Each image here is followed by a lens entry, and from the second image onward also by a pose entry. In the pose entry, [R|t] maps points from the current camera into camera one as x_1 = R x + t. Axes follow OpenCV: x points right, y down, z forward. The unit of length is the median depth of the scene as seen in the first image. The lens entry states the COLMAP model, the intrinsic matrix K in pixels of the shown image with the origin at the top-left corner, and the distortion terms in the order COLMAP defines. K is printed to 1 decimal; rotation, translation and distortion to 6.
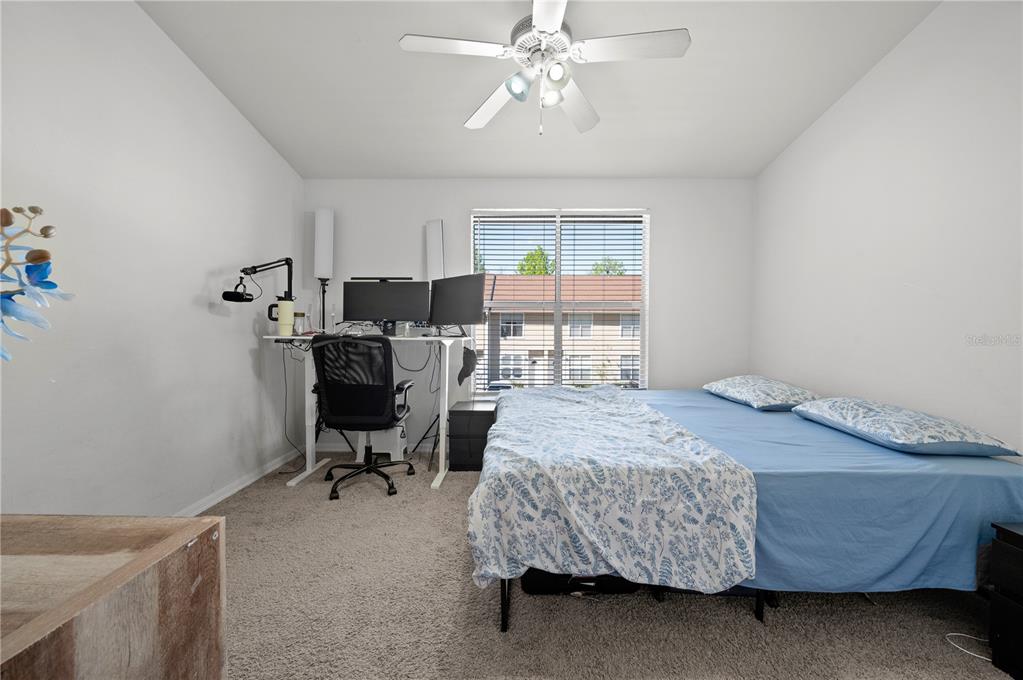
lens RADIAL K [[404.2, 0, 510.2], [0, 404.2, 340.6], [0, 0, 1]] dist [-0.002223, 0.000419]
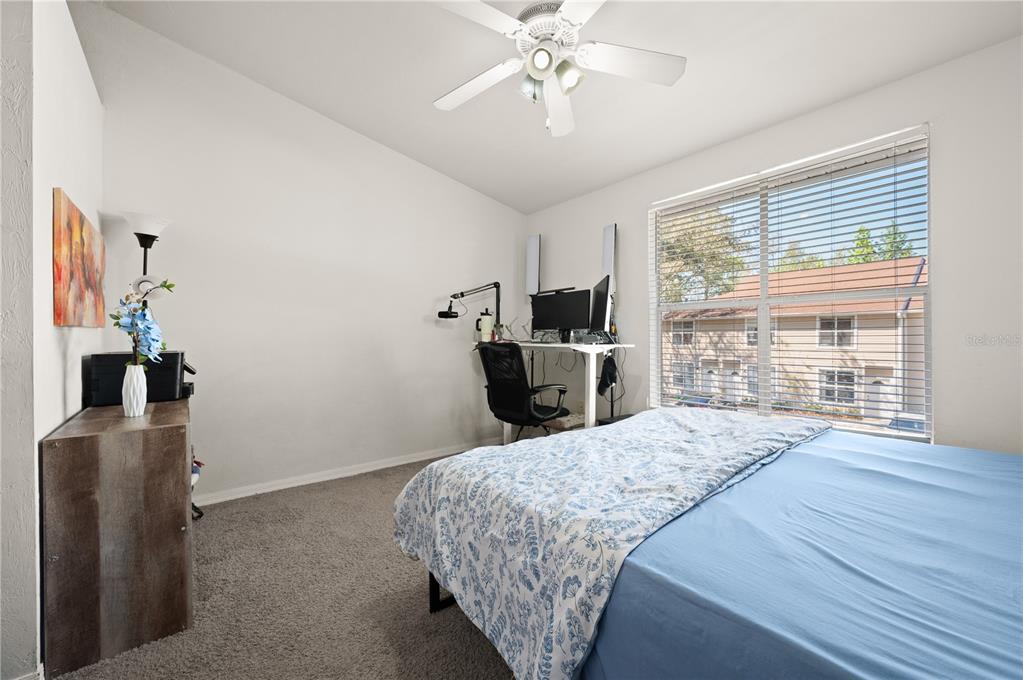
lens RADIAL K [[404.2, 0, 507.3], [0, 404.2, 336.2], [0, 0, 1]] dist [-0.002223, 0.000419]
pose [[0.631931, -0.009355, -0.774969, 0.555260], [-0.015690, 0.999568, -0.024861, -0.000523], [0.774866, 0.027870, 0.631511, 0.258721]]
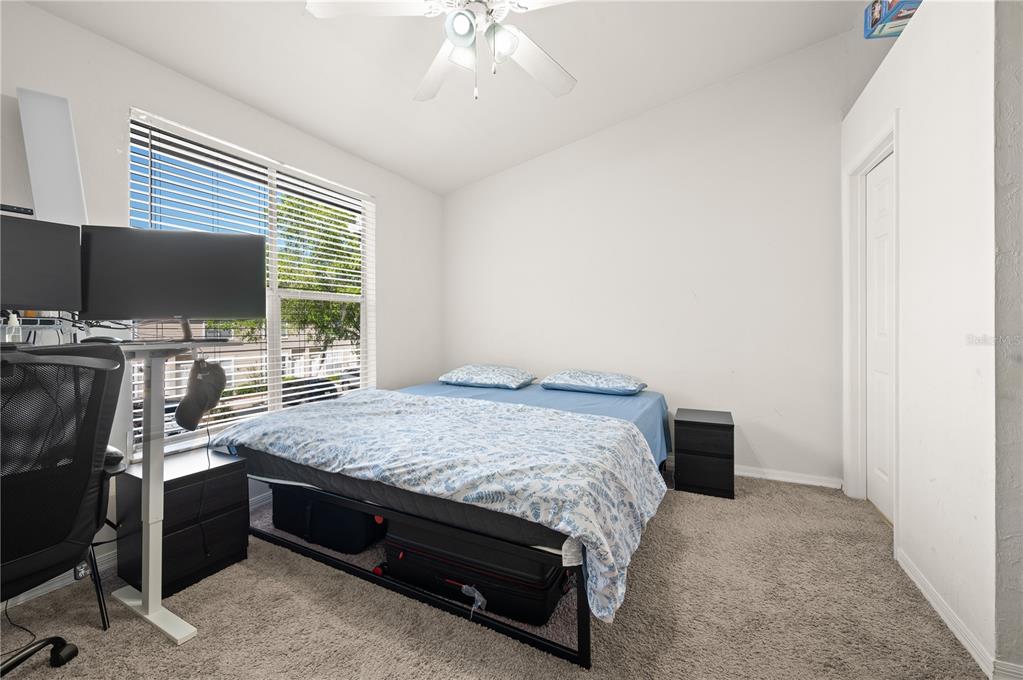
lens RADIAL K [[404.2, 0, 520.8], [0, 404.2, 325.6], [0, 0, 1]] dist [-0.002223, 0.000419]
pose [[0.431659, -0.004464, 0.902026, -0.498440], [0.033448, 0.999379, -0.011061, -0.010122], [-0.901416, 0.034946, 0.431540, 0.418446]]
